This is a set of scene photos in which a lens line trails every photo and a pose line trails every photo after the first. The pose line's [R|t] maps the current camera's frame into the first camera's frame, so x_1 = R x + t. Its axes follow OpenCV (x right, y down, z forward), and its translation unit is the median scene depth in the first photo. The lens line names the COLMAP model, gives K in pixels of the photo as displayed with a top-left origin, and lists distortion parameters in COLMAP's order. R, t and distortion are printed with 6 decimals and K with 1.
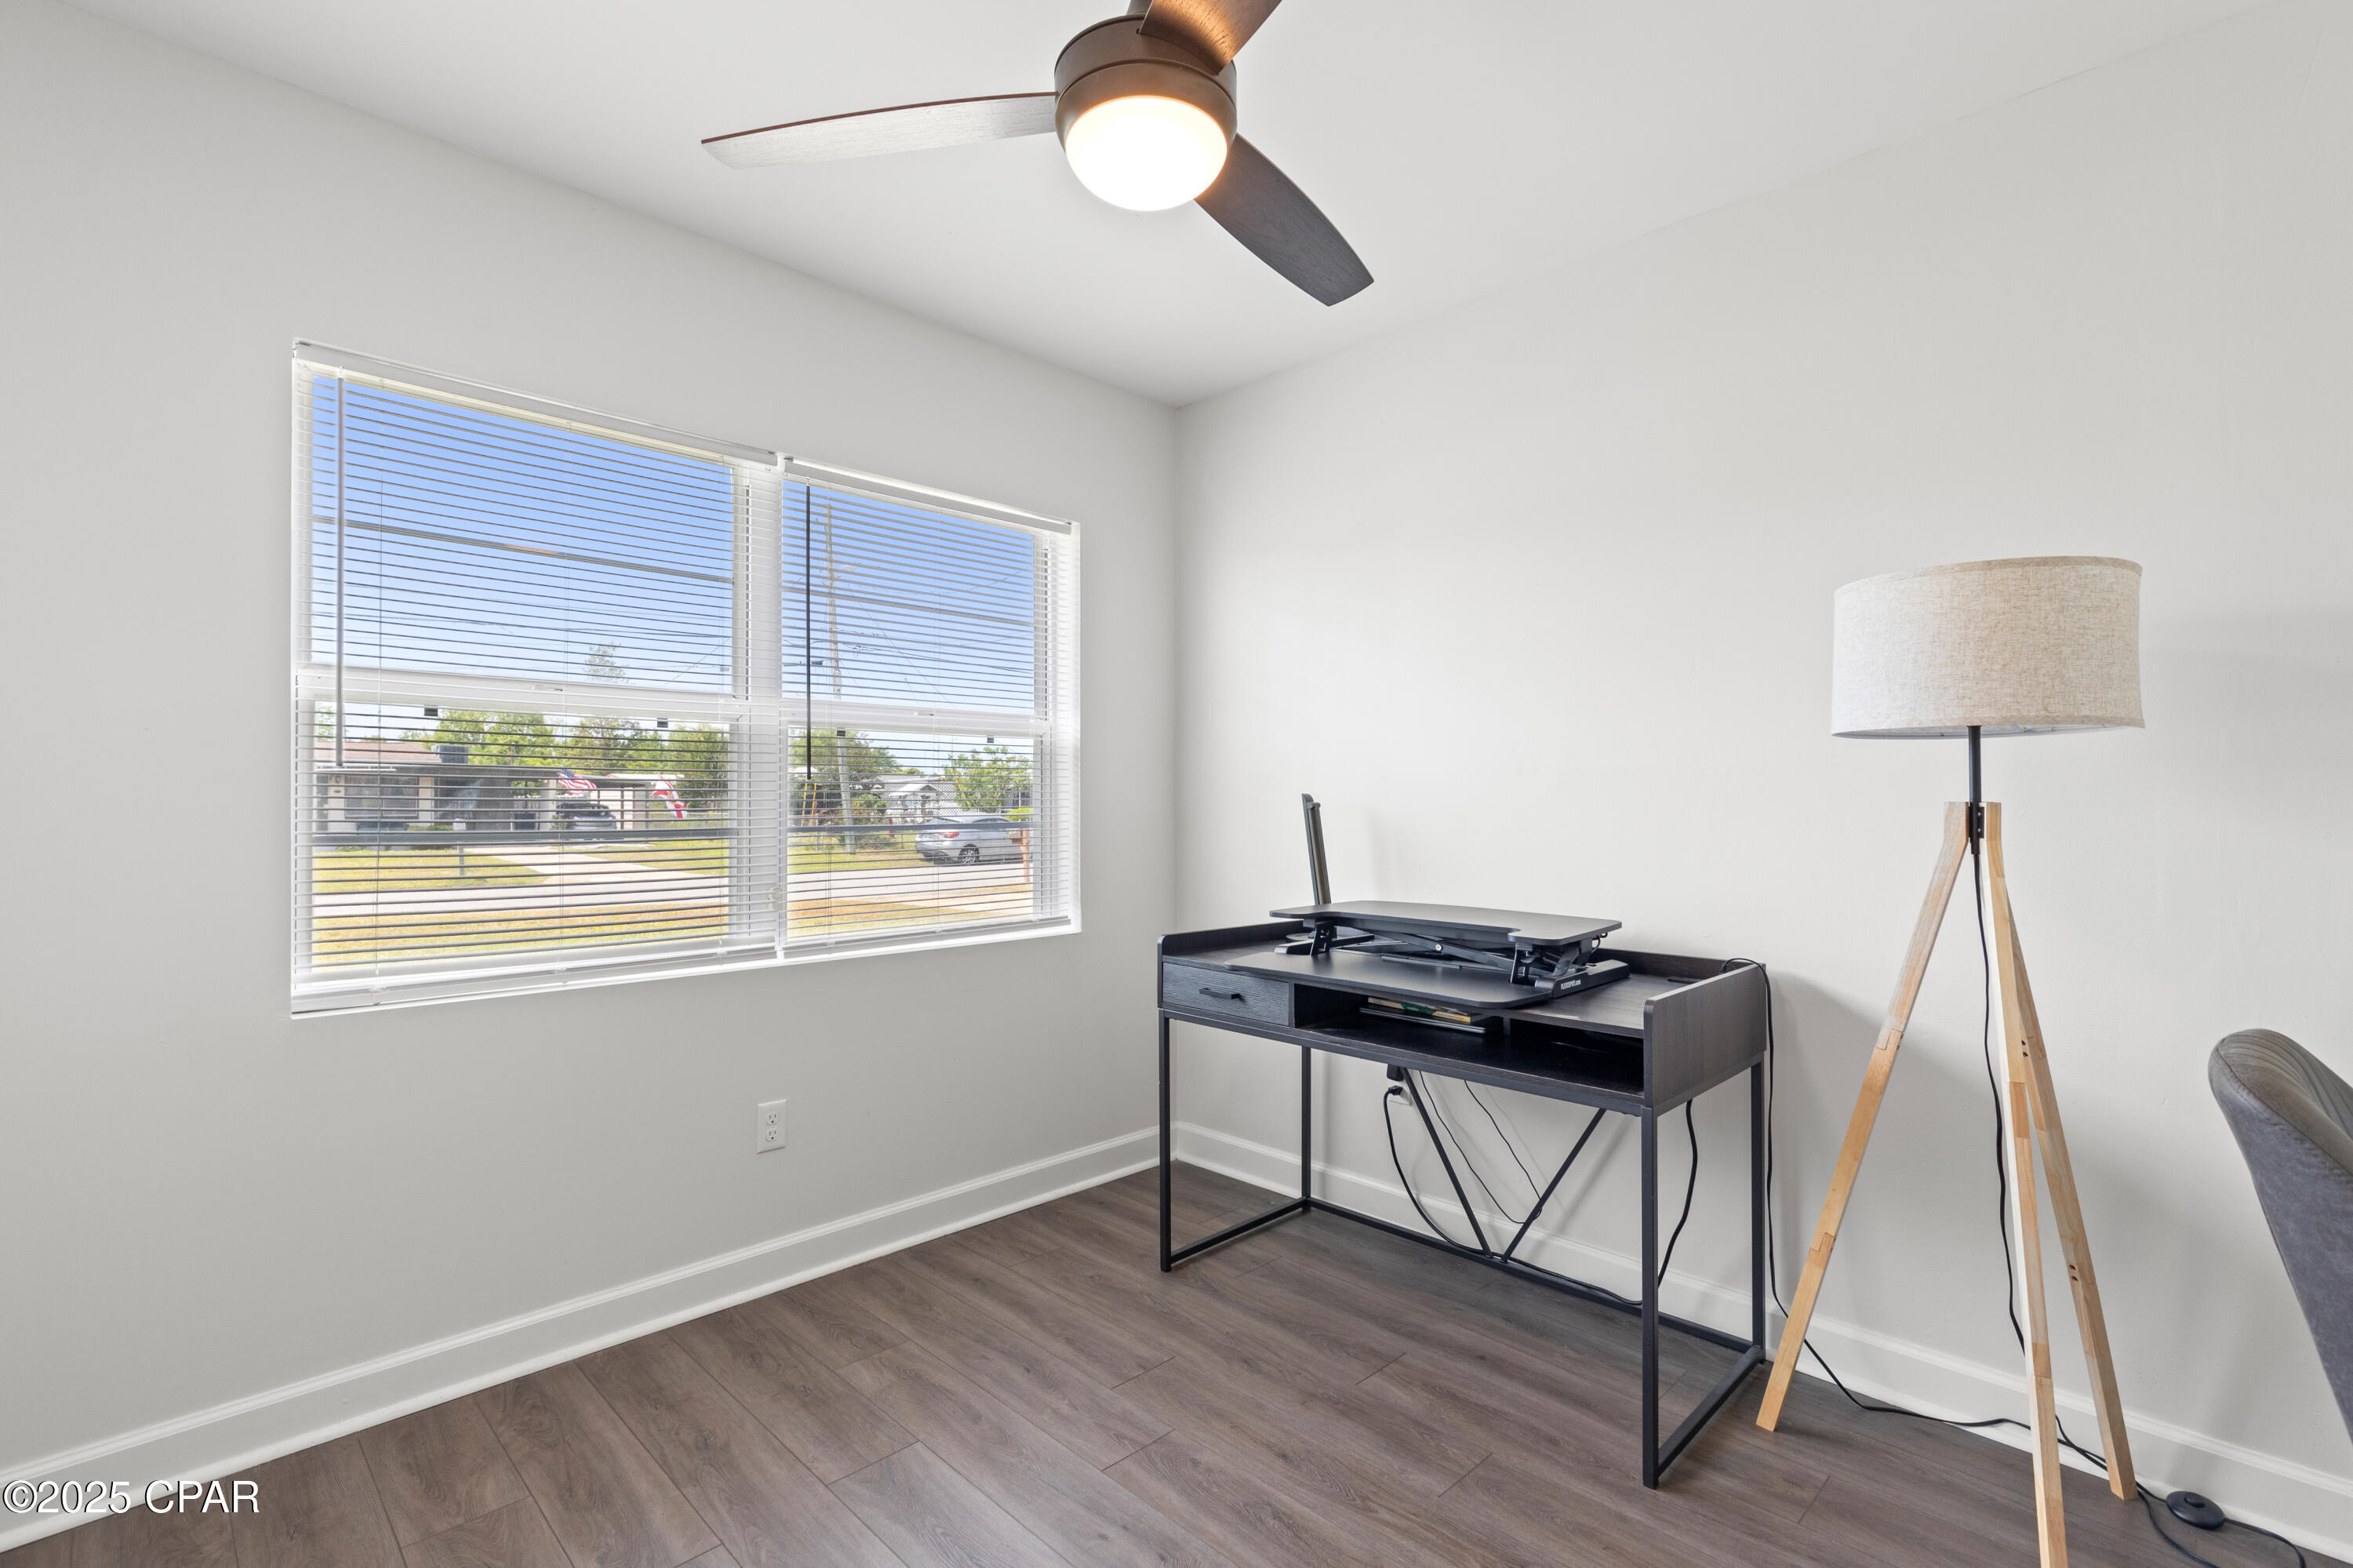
lens RADIAL K [[1080.2, 0, 1161.3], [0, 1080.2, 794.3], [0, 0, 1]] dist [0.006215, -0.000115]
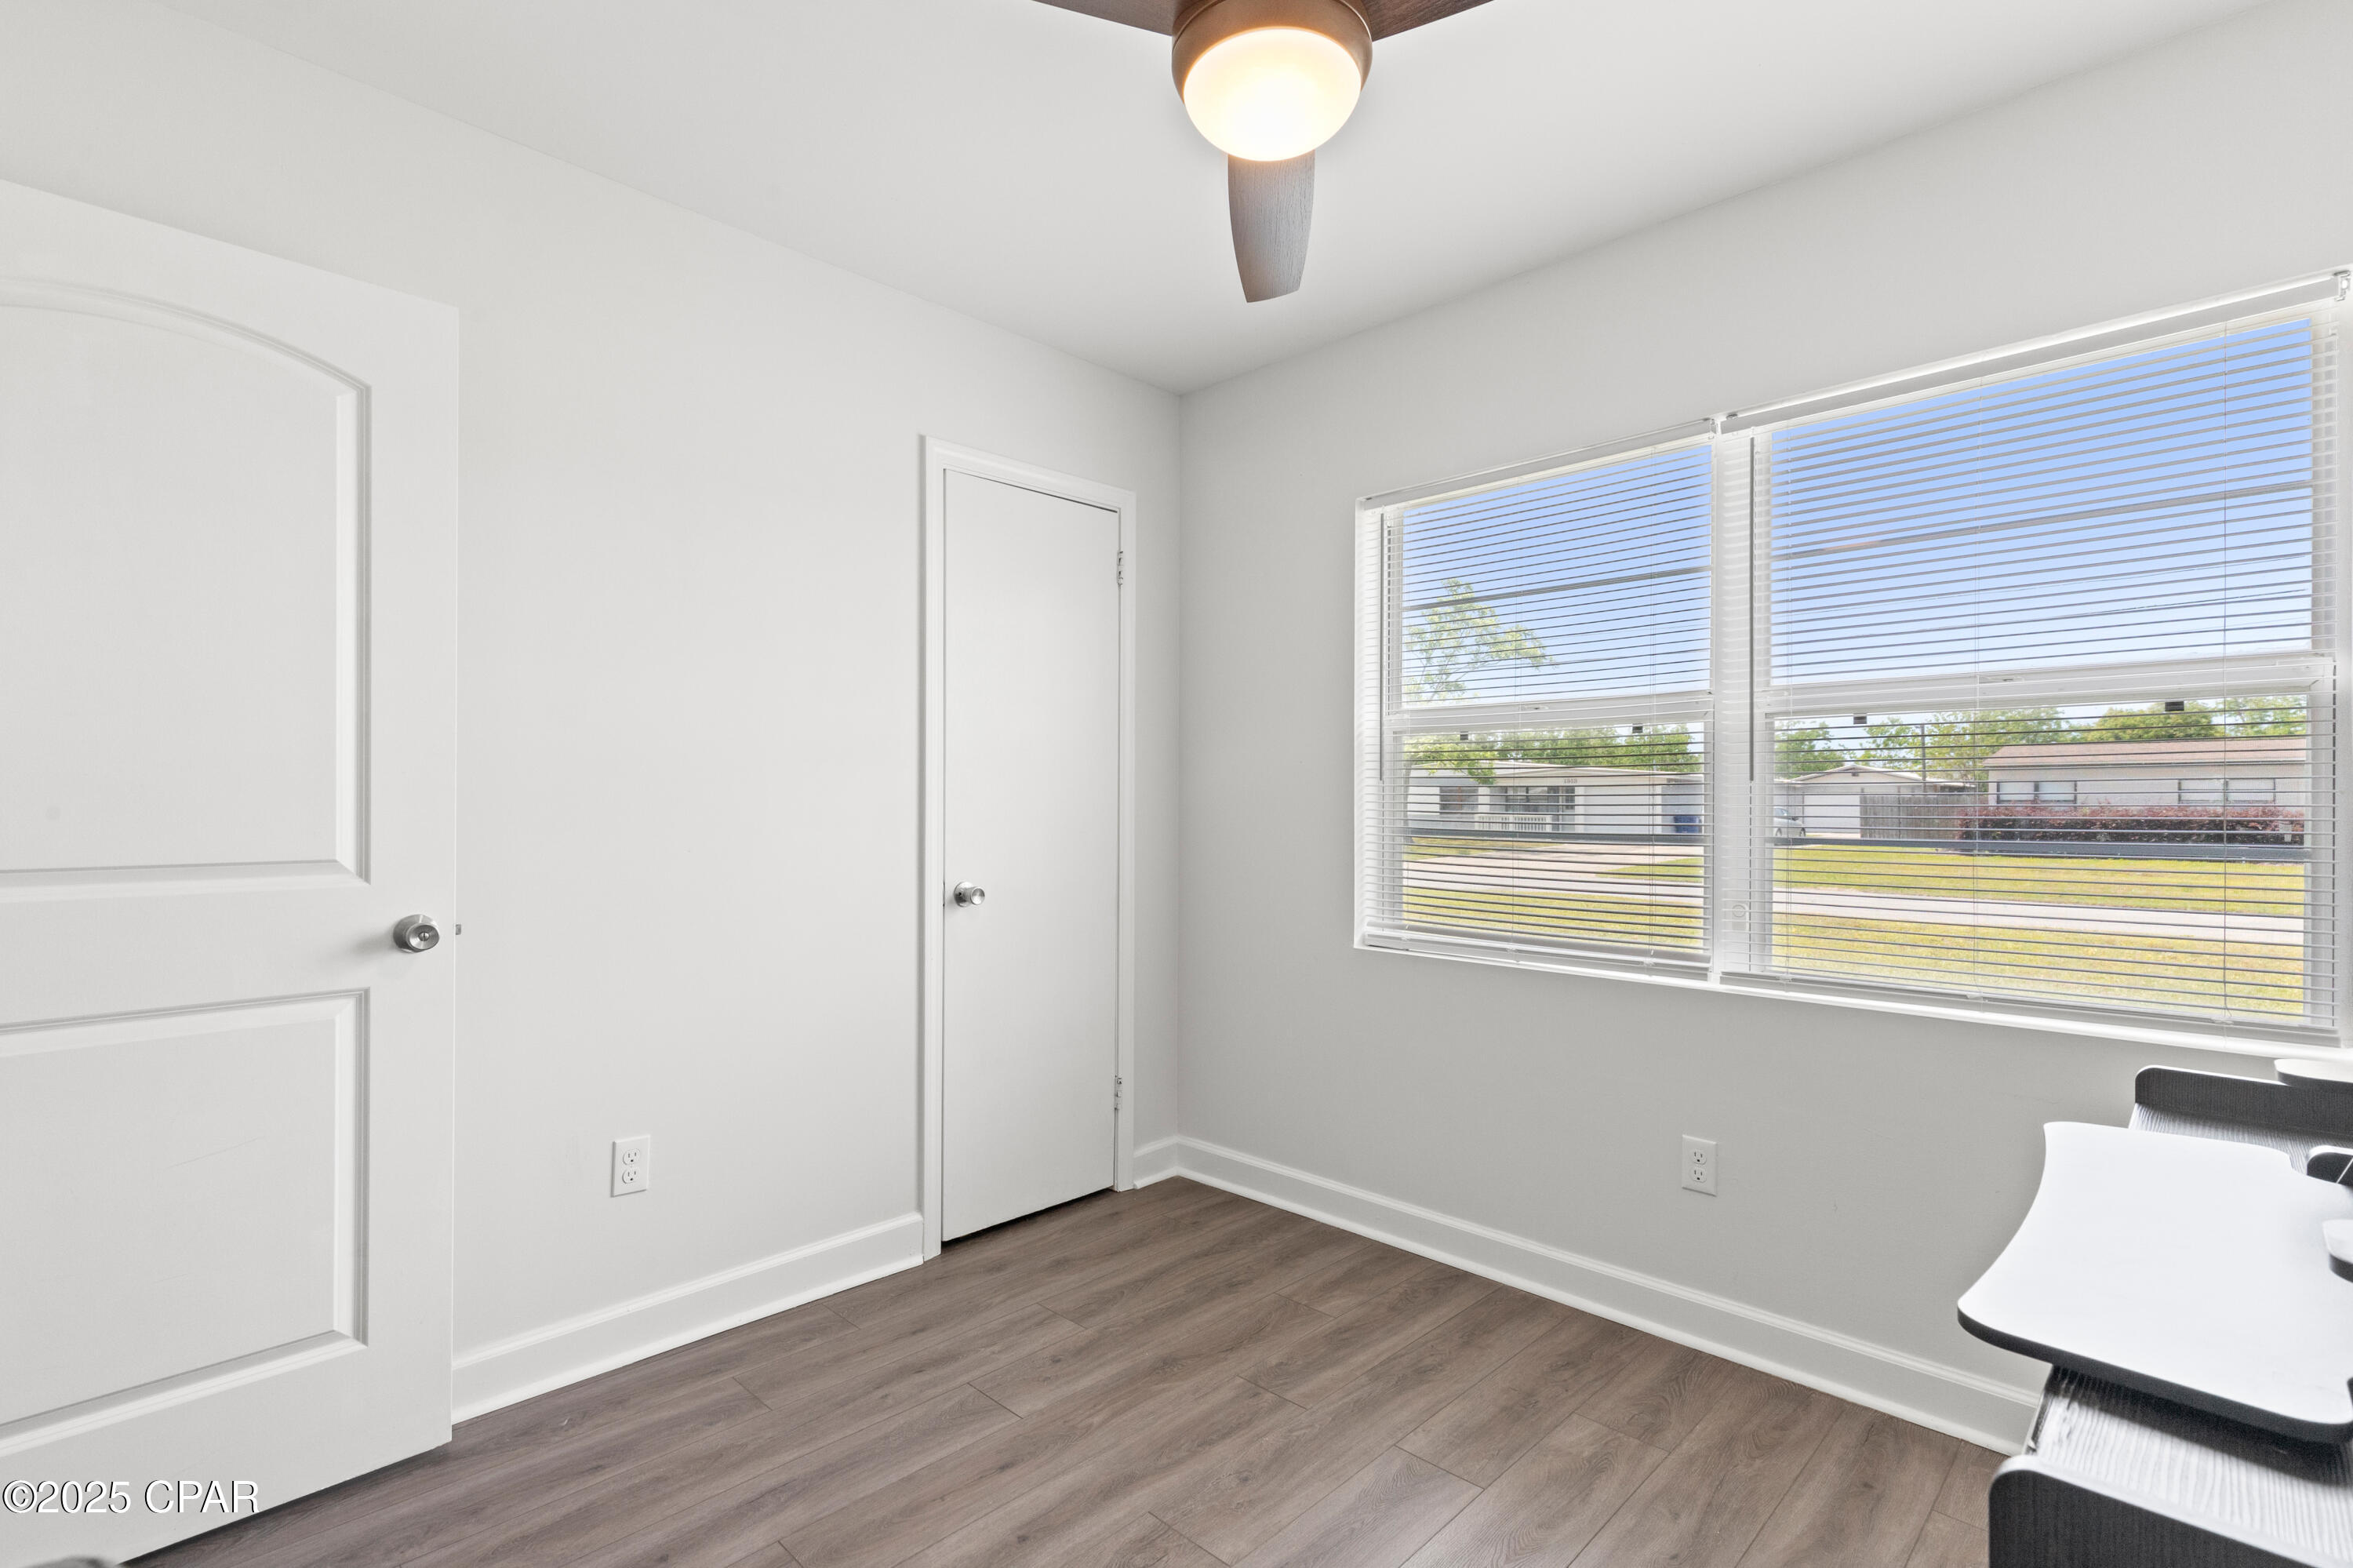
lens RADIAL K [[1080.2, 0, 1165.1], [0, 1080.2, 796.5], [0, 0, 1]] dist [0.006215, -0.000115]
pose [[0.013032, -0.007897, -0.999884, 0.574625], [0.001810, 0.999967, -0.007874, 0.005127], [0.999913, -0.001707, 0.013046, 0.575852]]
